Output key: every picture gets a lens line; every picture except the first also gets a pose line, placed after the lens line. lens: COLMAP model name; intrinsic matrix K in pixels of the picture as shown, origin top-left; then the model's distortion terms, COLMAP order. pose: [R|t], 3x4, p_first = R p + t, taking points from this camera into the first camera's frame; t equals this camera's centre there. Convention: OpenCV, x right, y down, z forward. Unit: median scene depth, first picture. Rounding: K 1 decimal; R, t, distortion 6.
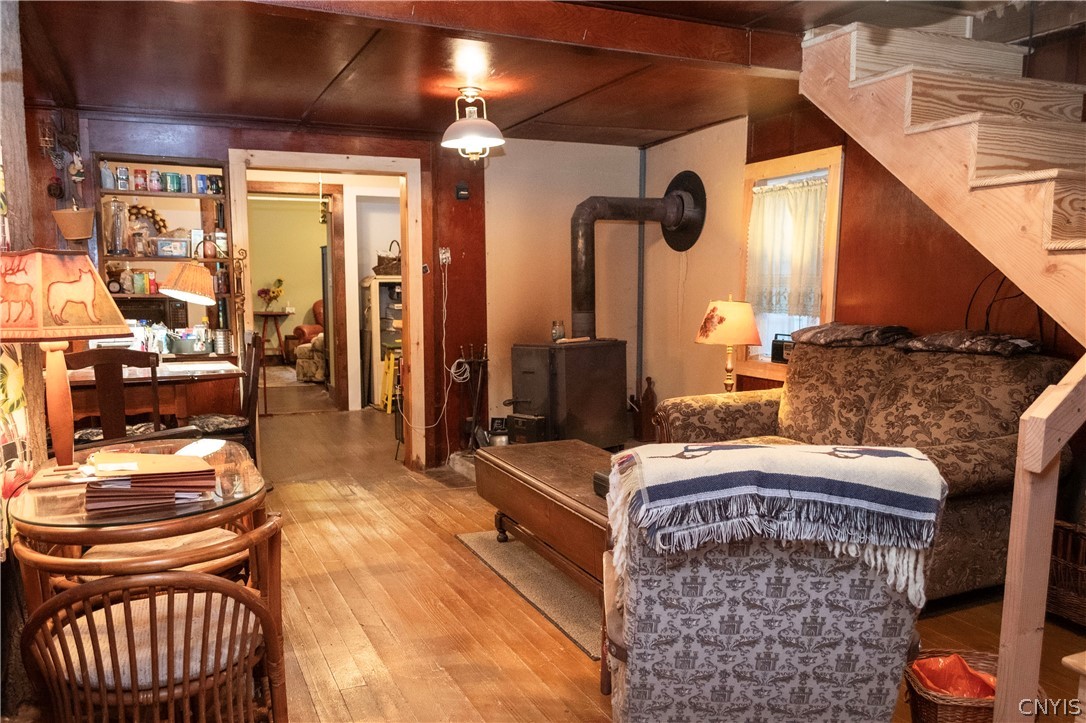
lens RADIAL K [[846.6, 0, 537.6], [0, 846.6, 407.5], [0, 0, 1]] dist [-0.005237, -0.007433]
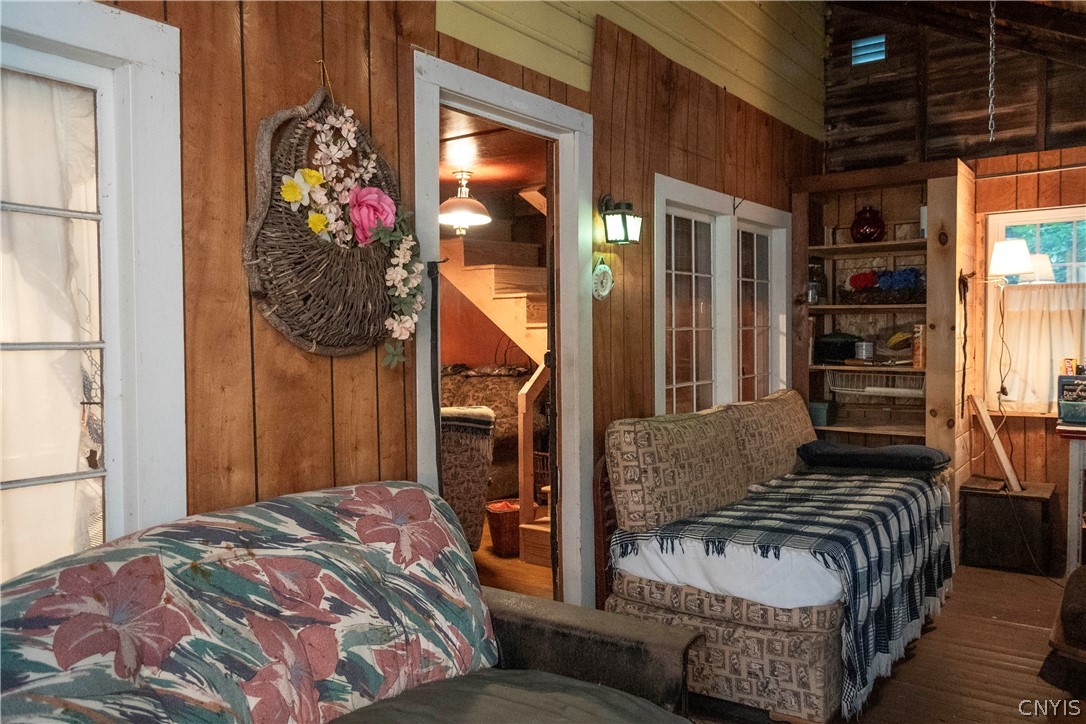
lens RADIAL K [[846.6, 0, 543.0], [0, 846.6, 361.0], [0, 0, 1]] dist [-0.005237, -0.007433]
pose [[0.862713, -0.030990, 0.504743, -0.336526], [0.085308, 0.992734, -0.084859, 0.066742], [-0.498446, 0.116268, 0.859089, -0.641006]]
